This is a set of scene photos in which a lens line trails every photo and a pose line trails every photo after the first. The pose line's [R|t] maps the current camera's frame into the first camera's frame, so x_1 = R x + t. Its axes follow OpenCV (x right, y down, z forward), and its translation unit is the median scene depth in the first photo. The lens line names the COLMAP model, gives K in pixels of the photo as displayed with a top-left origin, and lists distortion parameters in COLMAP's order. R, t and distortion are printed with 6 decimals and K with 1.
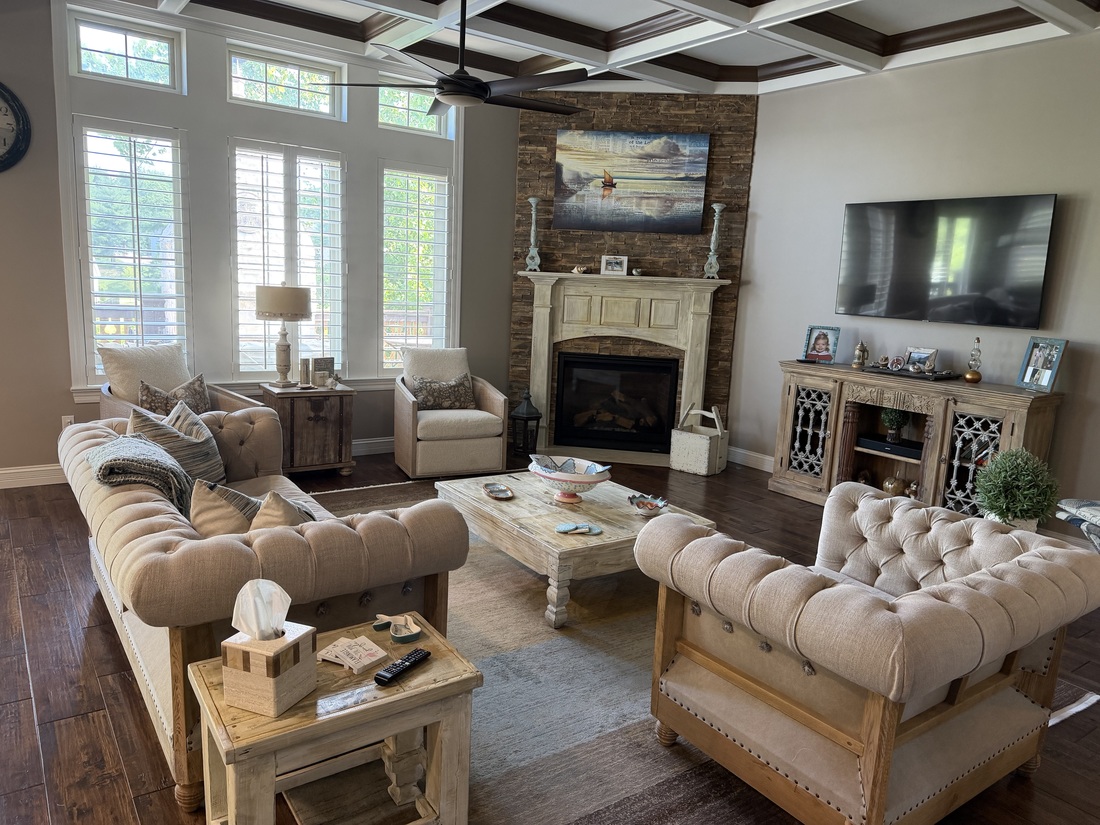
lens RADIAL K [[780.1, 0, 557.8], [0, 780.1, 412.3], [0, 0, 1]] dist [0.075340, -0.107675]
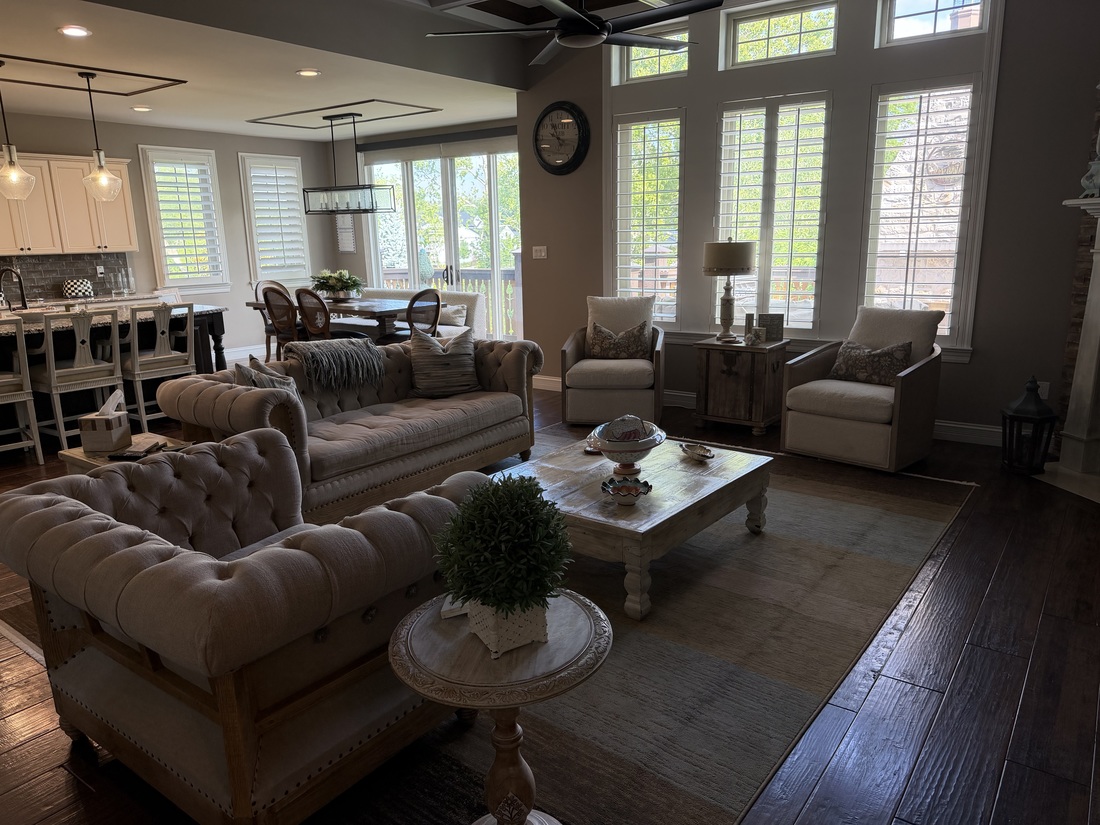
lens RADIAL K [[795.1, 0, 554.7], [0, 795.1, 416.5], [0, 0, 1]] dist [0.075852, -0.082977]
pose [[0.295752, 0.158382, -0.942043, 0.601880], [-0.120233, 0.984489, 0.127771, -0.040193], [0.947668, 0.075477, 0.310208, 0.461082]]
